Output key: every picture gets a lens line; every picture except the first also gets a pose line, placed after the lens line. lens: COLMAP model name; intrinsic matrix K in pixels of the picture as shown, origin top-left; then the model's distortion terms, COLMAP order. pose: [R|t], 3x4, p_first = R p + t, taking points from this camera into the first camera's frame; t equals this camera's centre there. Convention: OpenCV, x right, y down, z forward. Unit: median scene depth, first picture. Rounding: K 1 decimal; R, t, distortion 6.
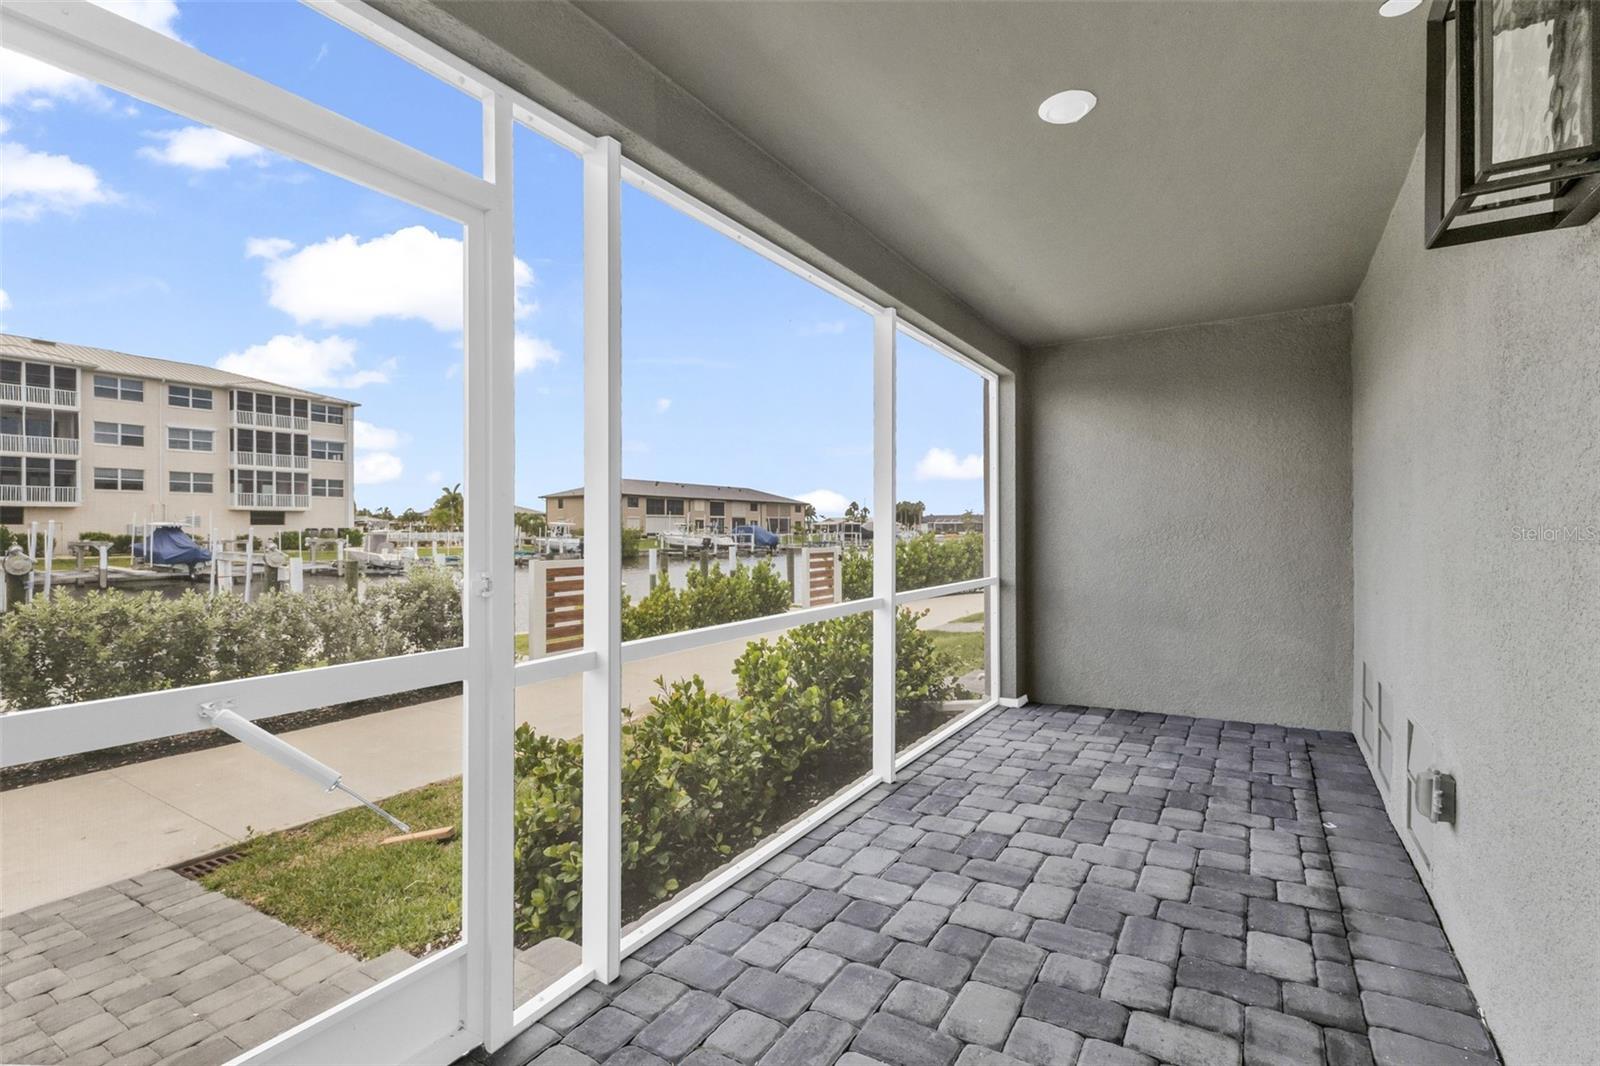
lens RADIAL K [[706.0, 0, 821.6], [0, 706.0, 535.4], [0, 0, 1]] dist [0.001339, 0.000331]
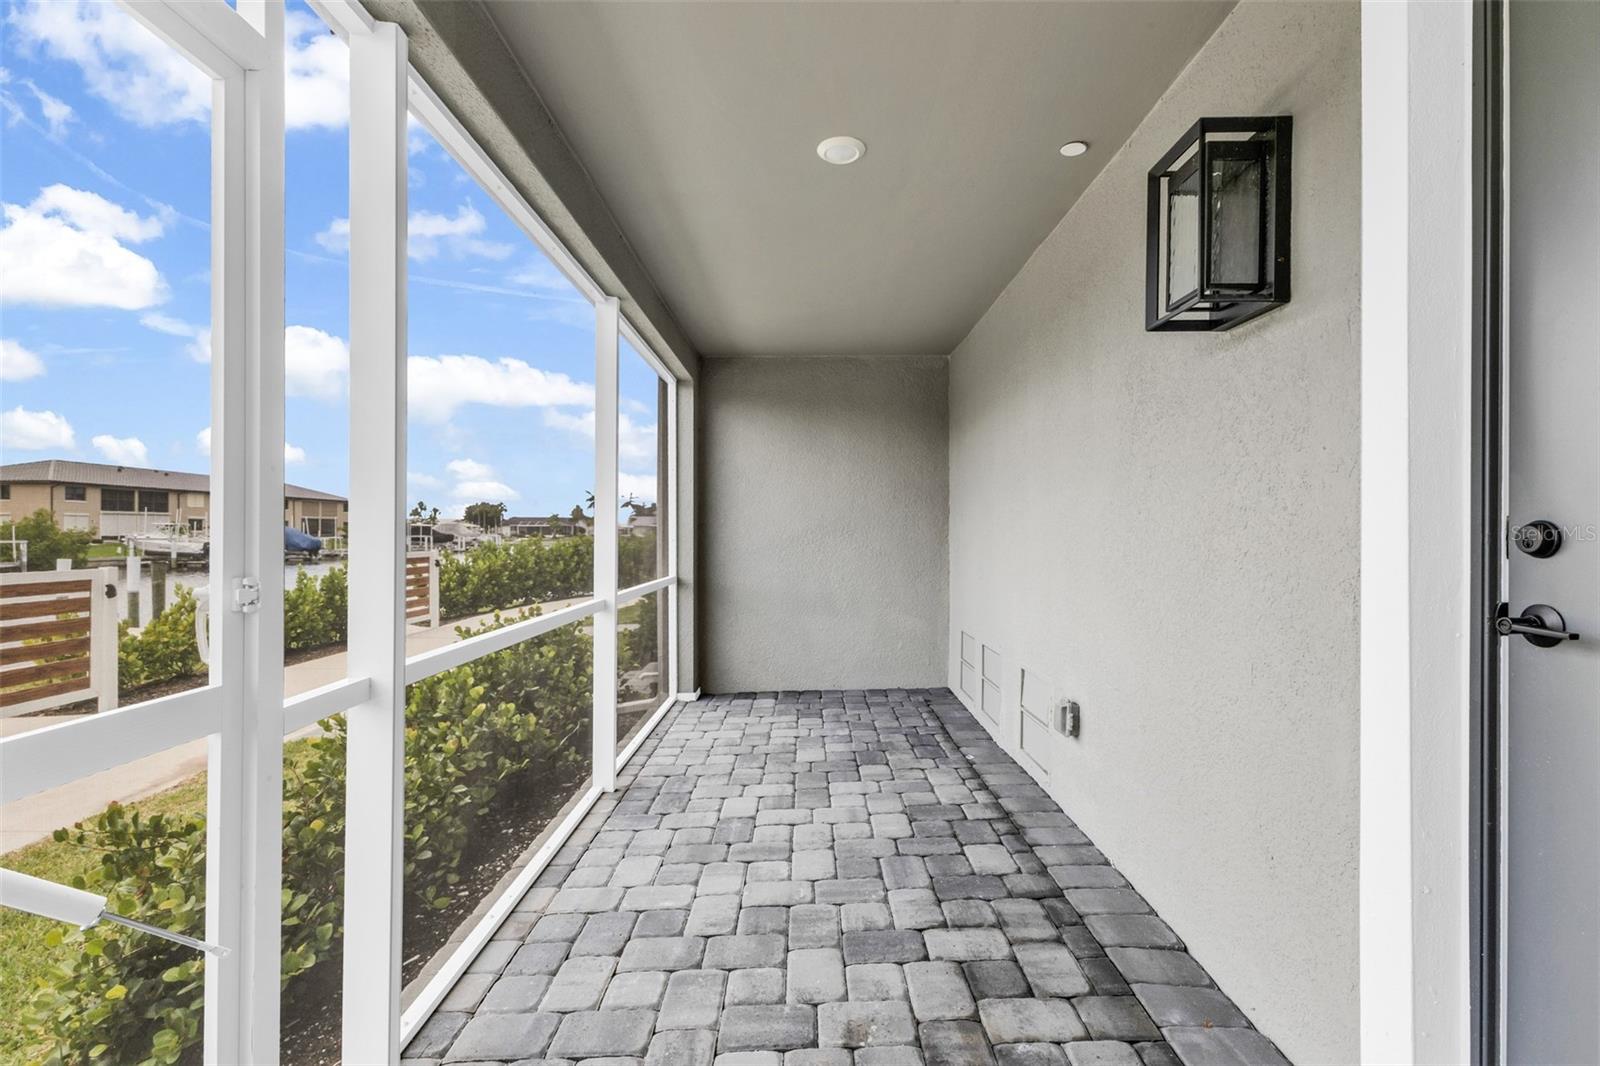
lens RADIAL K [[698.9, 0, 802.7], [0, 698.9, 541.8], [0, 0, 1]] dist [0.001912, 0.000455]
pose [[0.852447, -0.003623, 0.522801, -0.185999], [0.001397, 0.999988, 0.004652, 0.006841], [-0.522812, -0.003235, 0.852442, 0.057427]]
